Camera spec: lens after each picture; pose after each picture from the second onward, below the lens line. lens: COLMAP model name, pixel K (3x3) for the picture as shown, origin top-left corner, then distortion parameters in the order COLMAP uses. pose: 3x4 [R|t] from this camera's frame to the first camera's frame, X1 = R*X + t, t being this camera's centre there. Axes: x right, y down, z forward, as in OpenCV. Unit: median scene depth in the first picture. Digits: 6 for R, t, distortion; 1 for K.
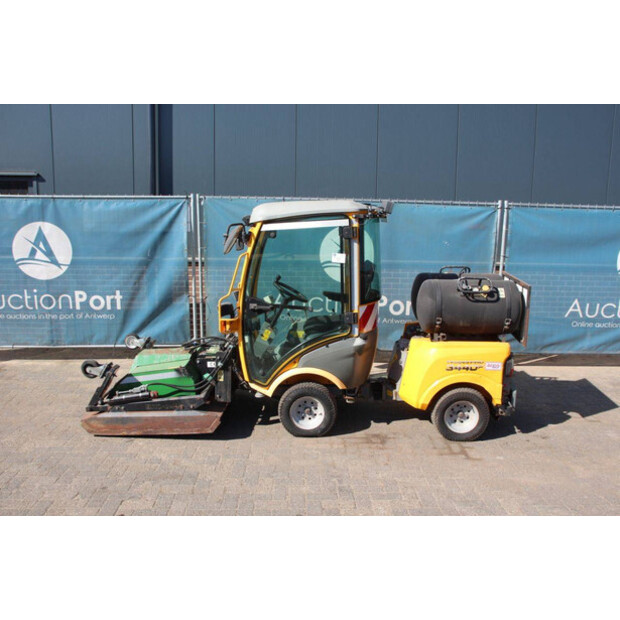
lens RADIAL K [[552.4, 0, 308.4], [0, 552.4, 317.7], [0, 0, 1]] dist [-0.101655, 0.004739]
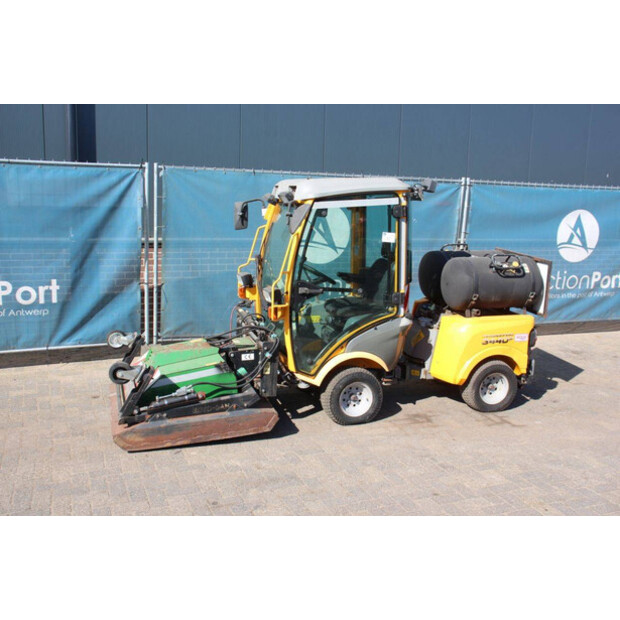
lens RADIAL K [[634.6, 0, 310.0], [0, 634.6, 310.0], [0, 0, 1]] dist [-0.065087, 0.022836]
pose [[0.937050, -0.049756, 0.345631, -0.448953], [0.046027, 0.998760, 0.018993, -0.006830], [-0.346147, -0.001890, 0.938178, -0.006152]]
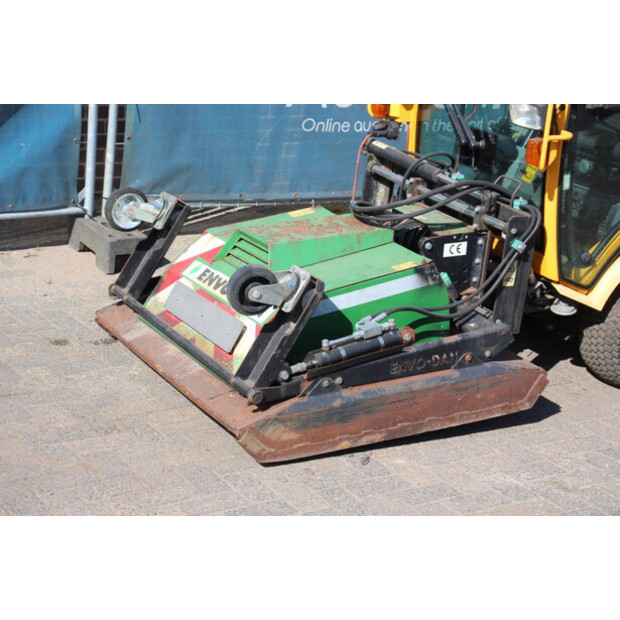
lens RADIAL K [[1360.6, 0, 319.7], [0, 1360.6, 309.5], [0, 0, 1]] dist [0.355563, 0.143879]
pose [[0.850387, -0.104631, 0.515650, -0.822775], [0.027148, 0.987448, 0.155592, -0.033931], [-0.525458, -0.118315, 0.842553, 0.192379]]
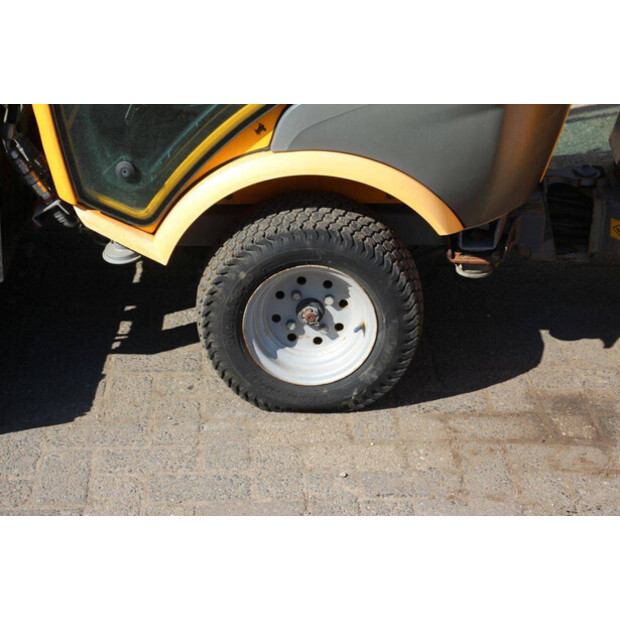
lens RADIAL K [[1439.0, 0, 310.0], [0, 1439.0, 310.0], [0, 0, 1]] dist [0.427047, -0.101277]
pose [[0.999460, -0.004724, 0.032529, -0.023766], [-0.004868, 0.957431, 0.288620, -0.028539], [-0.032508, -0.288623, 0.956891, 0.355405]]
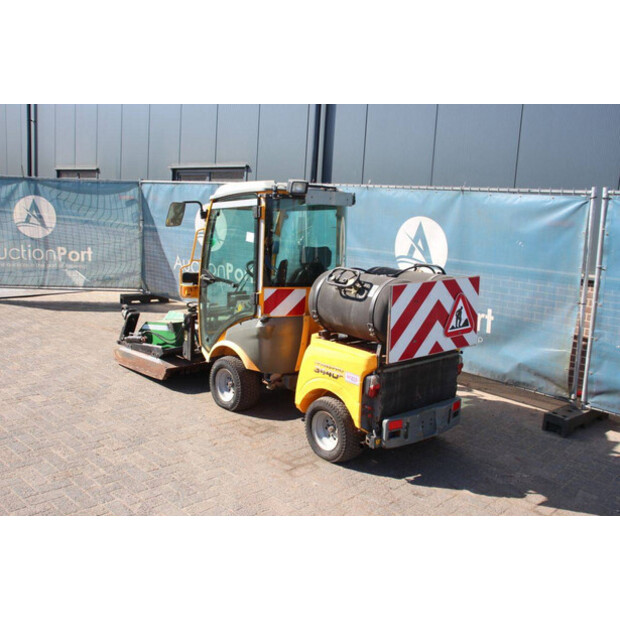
lens RADIAL K [[600.8, 0, 310.0], [0, 600.8, 310.0], [0, 0, 1]] dist [-0.079562, 0.032843]
pose [[0.695417, 0.142463, -0.704343, 0.882733], [-0.169412, 0.985027, 0.031970, -0.029515], [0.698351, 0.097091, 0.709140, 0.295176]]
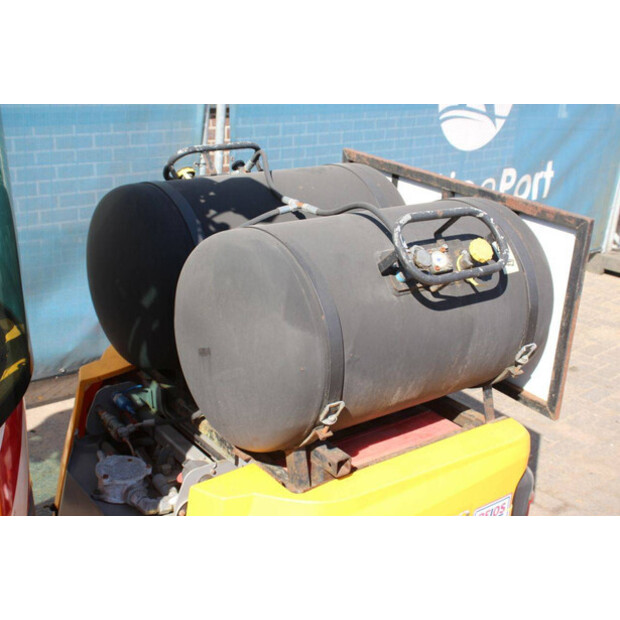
lens RADIAL K [[870.7, 0, 310.0], [0, 870.7, 310.0], [0, 0, 1]] dist [-0.008501, -0.000051]
pose [[0.749879, -0.186829, 0.634647, 0.003355], [0.079358, 0.977772, 0.194073, -0.105892], [-0.656799, -0.095167, 0.748037, 0.707817]]
